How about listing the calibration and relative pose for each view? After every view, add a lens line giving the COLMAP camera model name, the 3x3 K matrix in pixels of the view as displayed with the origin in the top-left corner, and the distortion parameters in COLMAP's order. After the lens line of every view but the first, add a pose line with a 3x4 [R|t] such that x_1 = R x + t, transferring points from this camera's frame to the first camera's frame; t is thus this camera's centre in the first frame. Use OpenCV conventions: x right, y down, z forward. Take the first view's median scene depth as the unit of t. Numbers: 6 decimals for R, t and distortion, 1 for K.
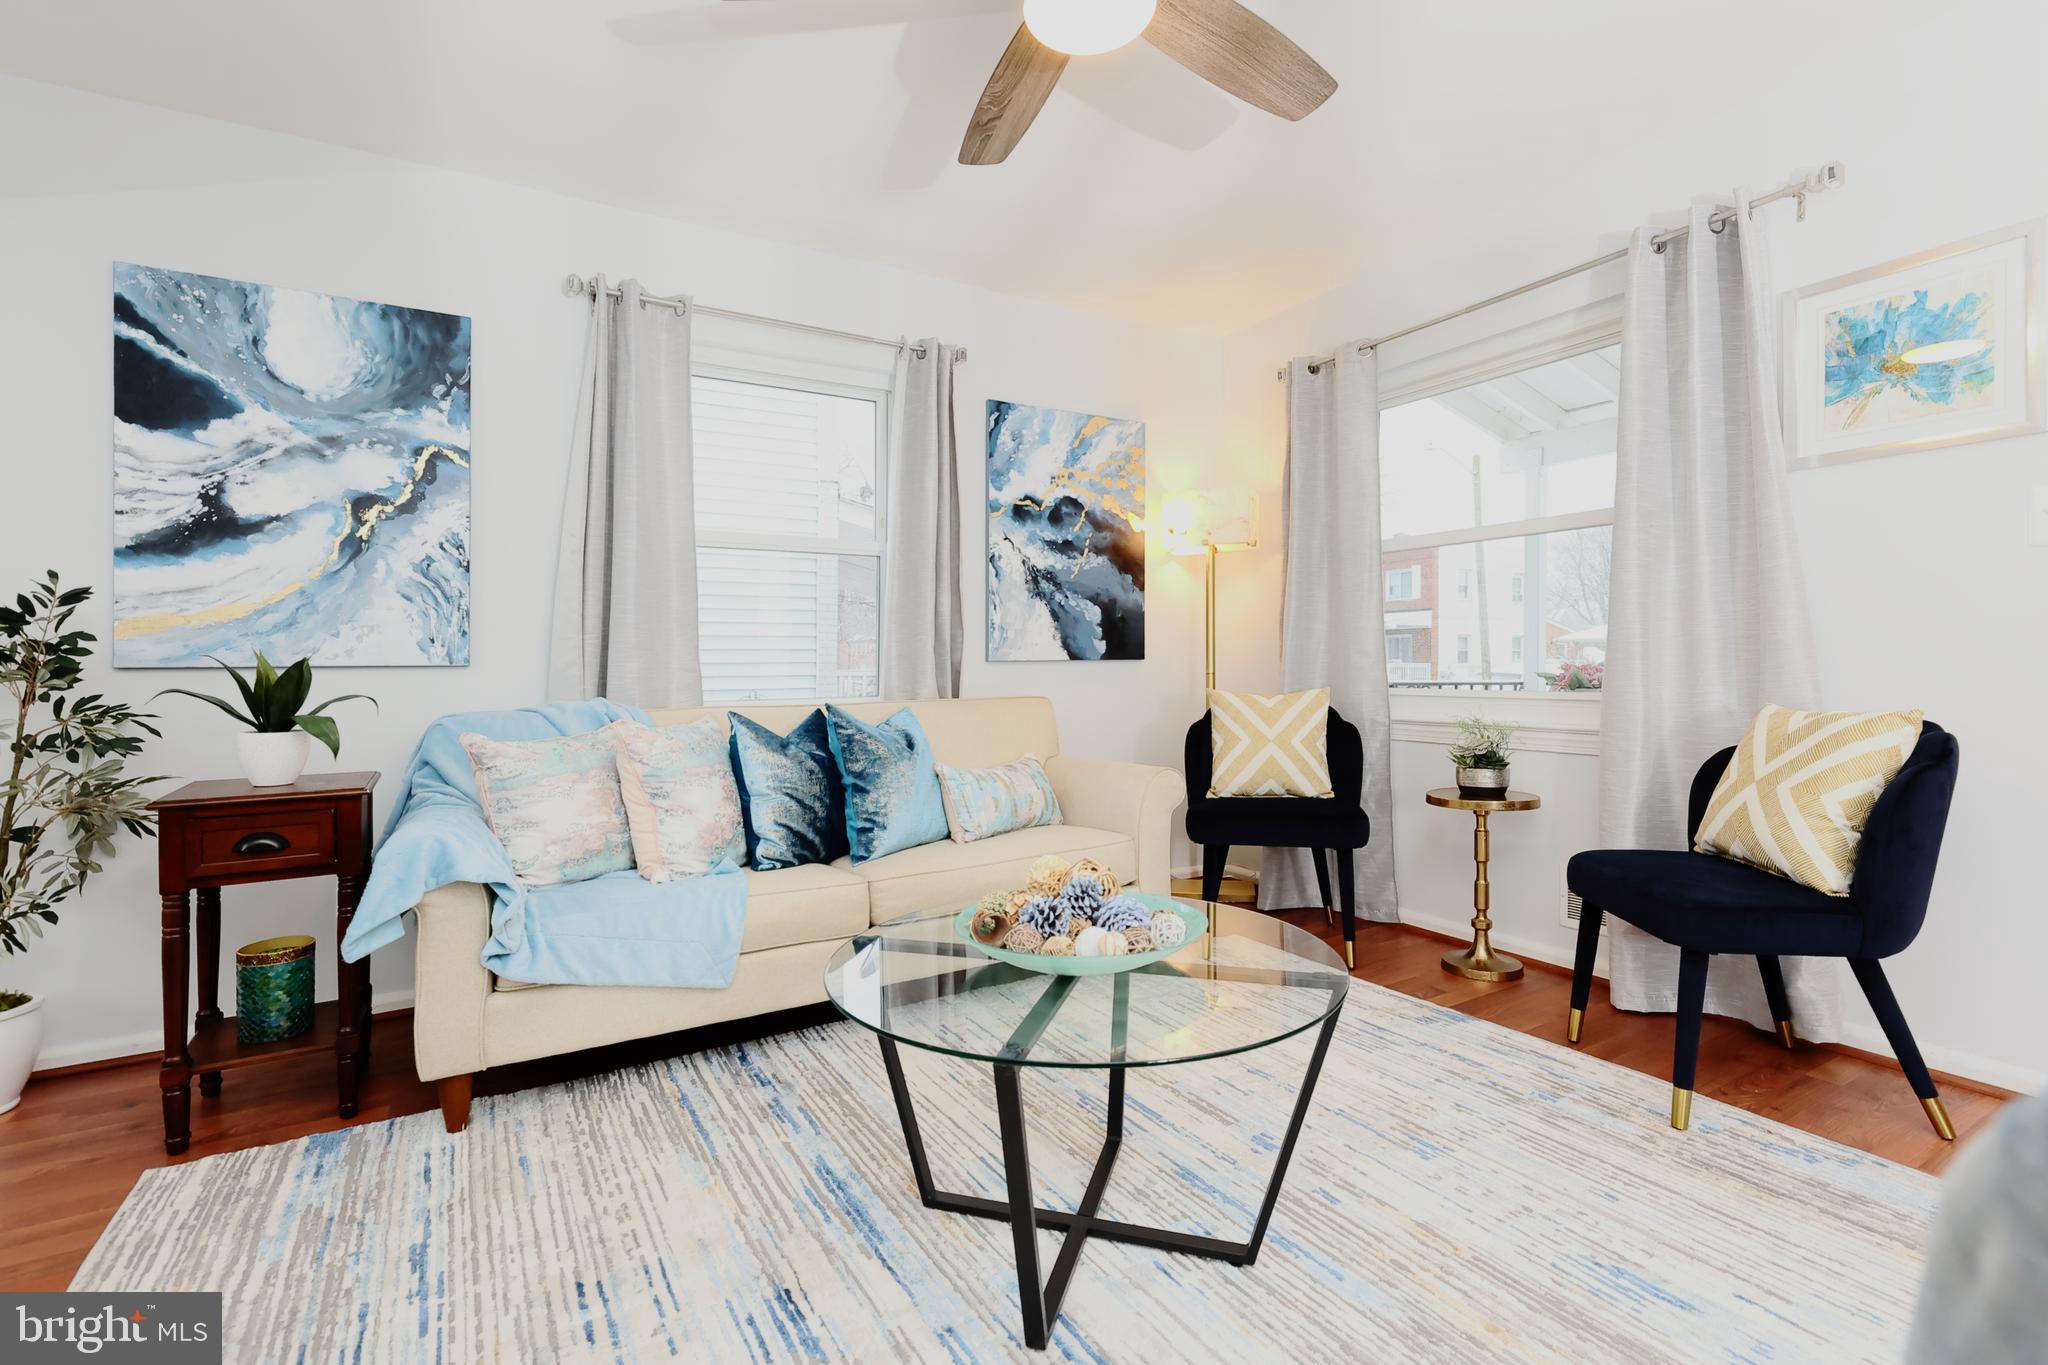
lens RADIAL K [[926.4, 0, 1030.0], [0, 926.4, 669.3], [0, 0, 1]] dist [-0.000397, -0.000152]
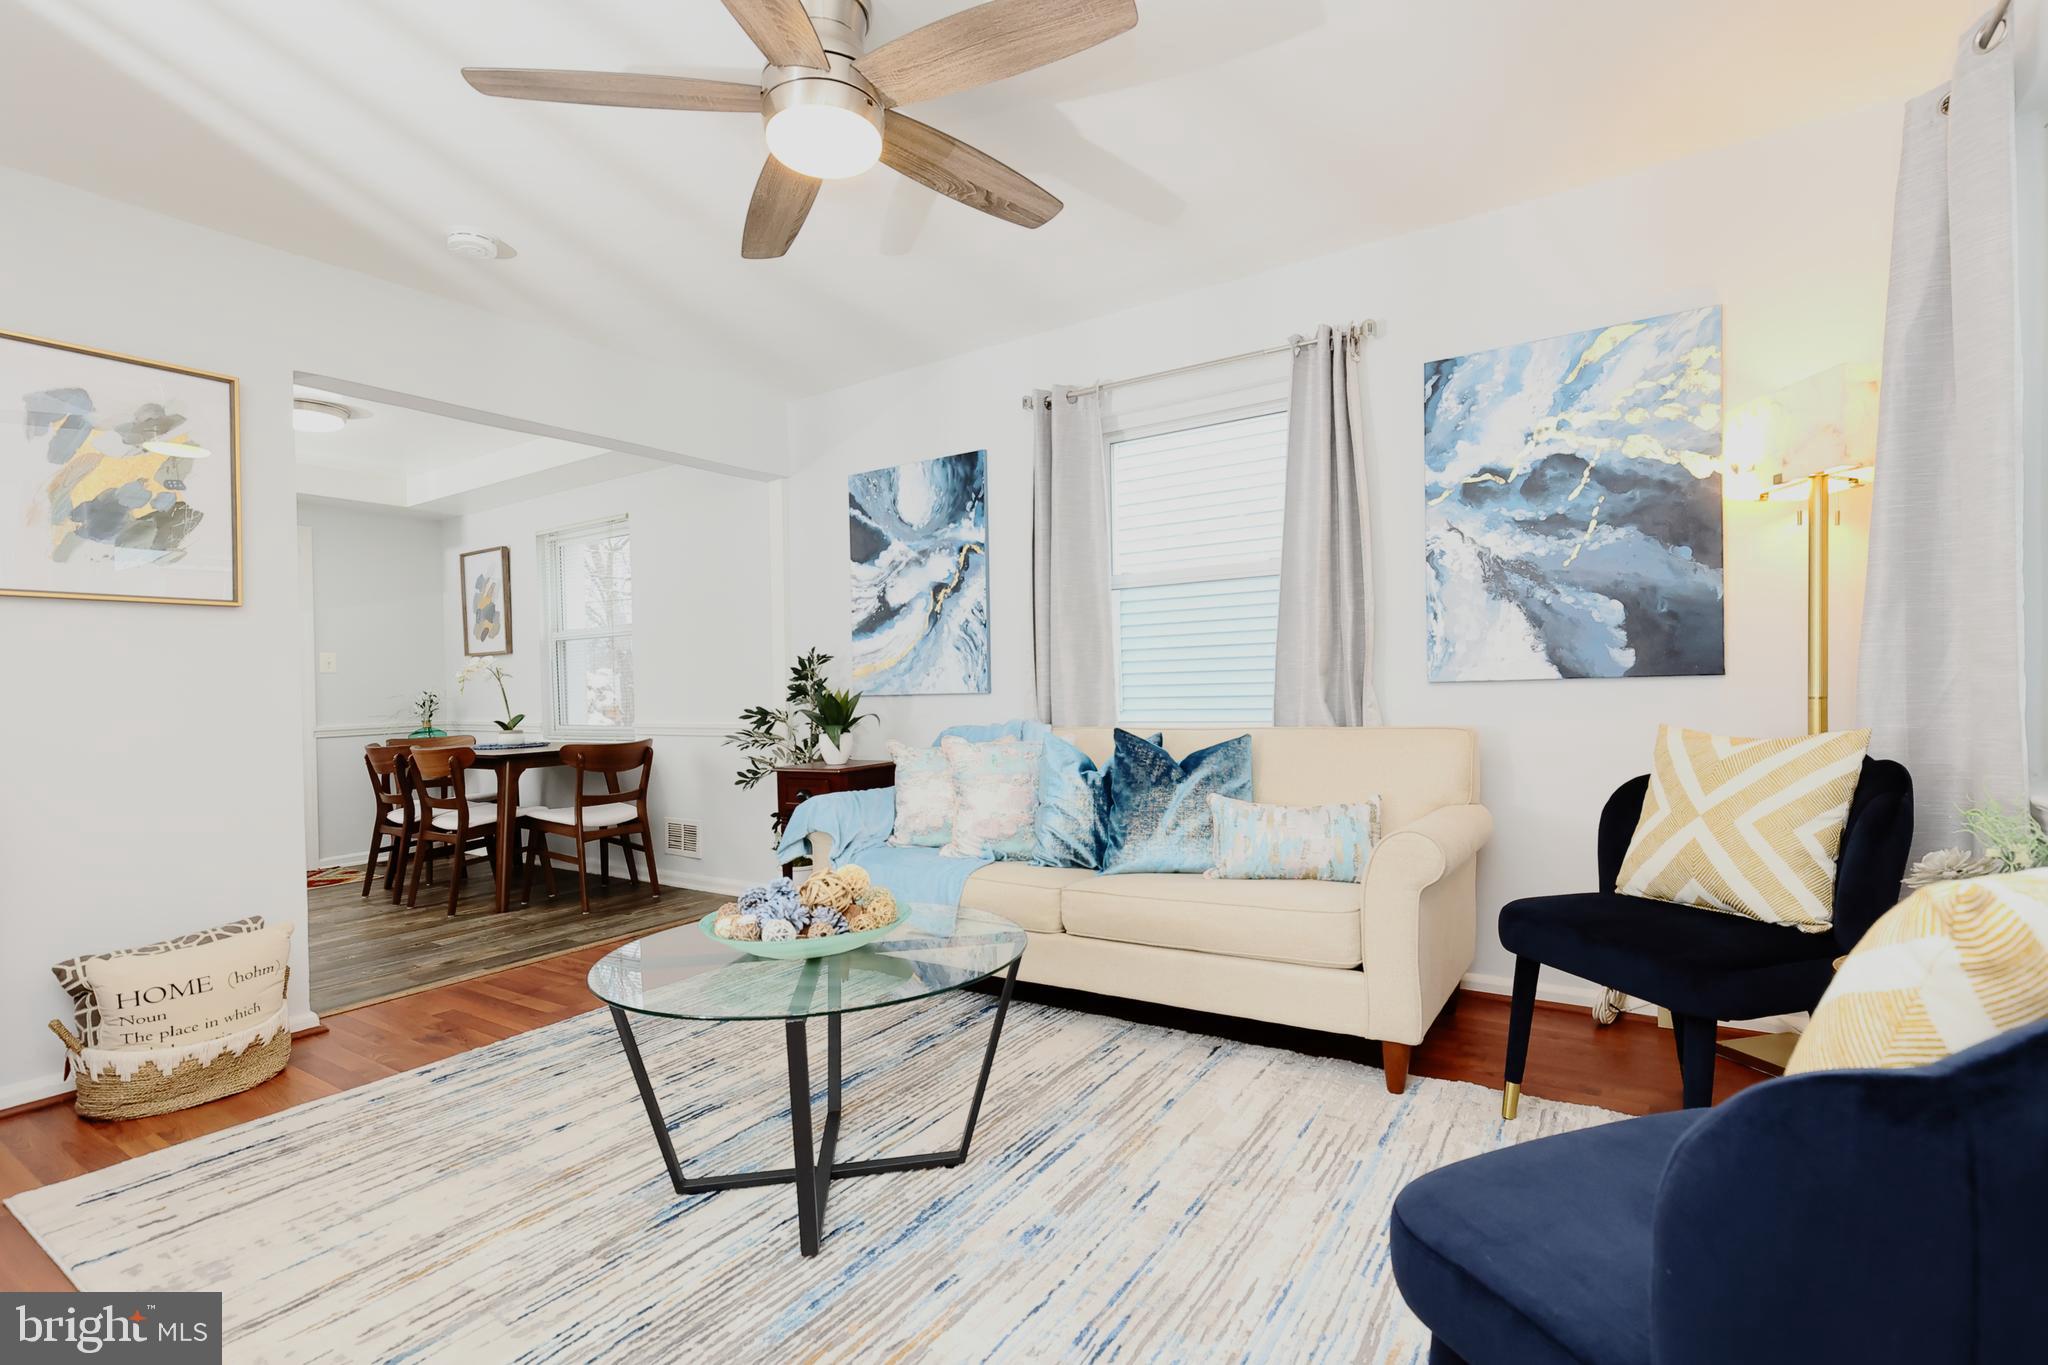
lens RADIAL K [[926.4, 0, 1015.4], [0, 926.4, 701.6], [0, 0, 1]] dist [-0.000397, -0.000152]
pose [[0.442861, 0.010133, -0.896533, 0.705471], [0.015288, 0.999705, 0.018851, -0.017092], [0.896460, -0.022055, 0.442576, 0.404909]]
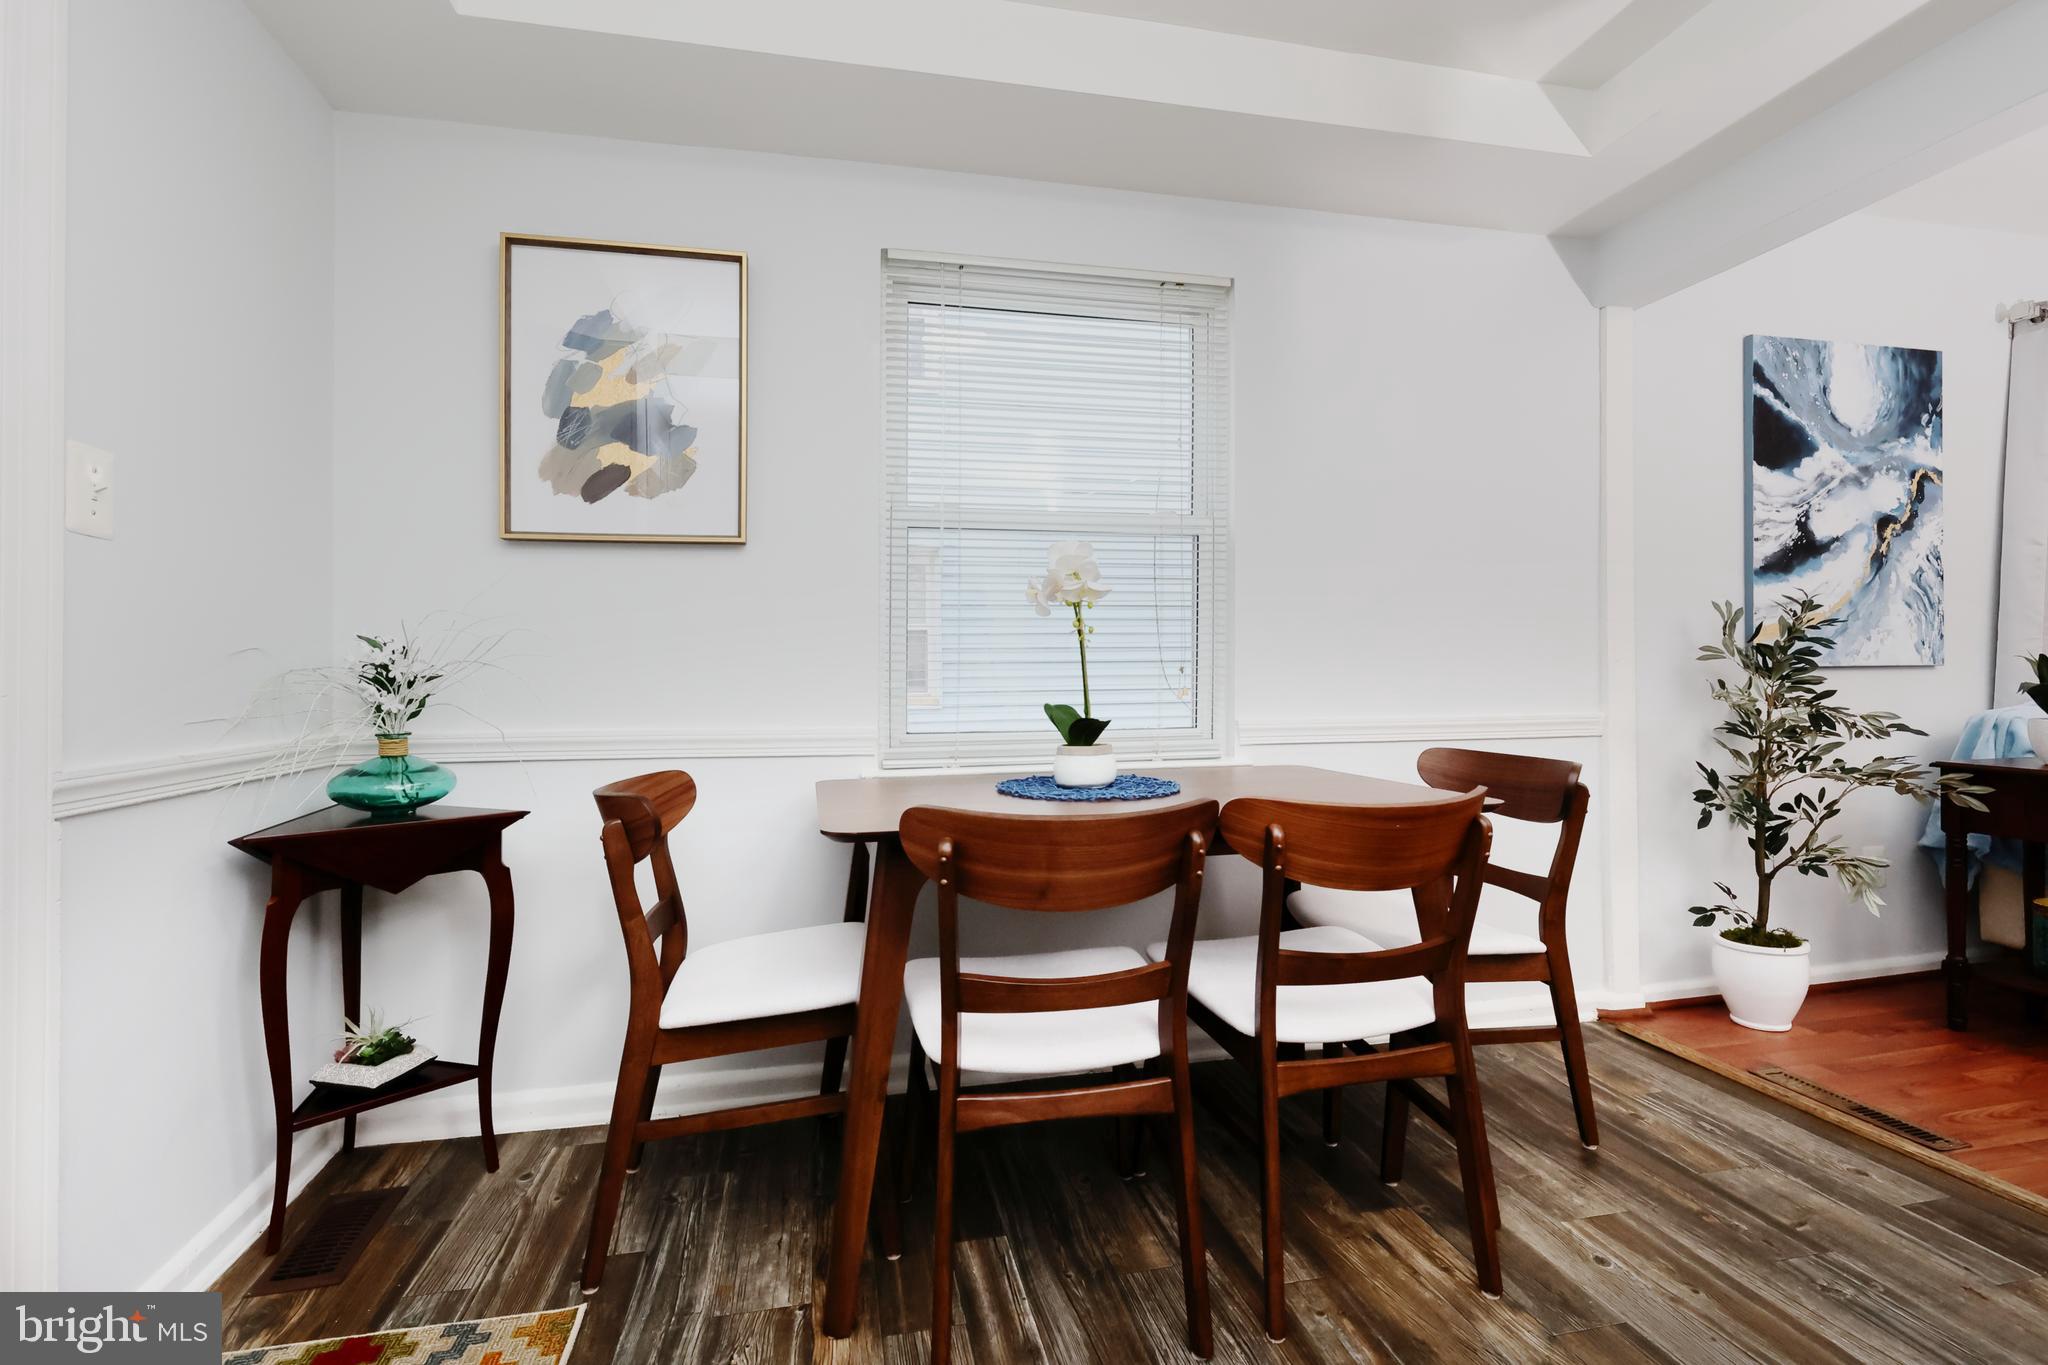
lens RADIAL K [[926.4, 0, 1017.2], [0, 926.4, 669.5], [0, 0, 1]] dist [-0.000397, -0.000152]
pose [[0.952312, -0.008470, -0.305009, -1.328796], [0.004139, 0.999881, -0.014845, 0.013080], [0.305098, 0.012875, 0.952234, -0.390209]]
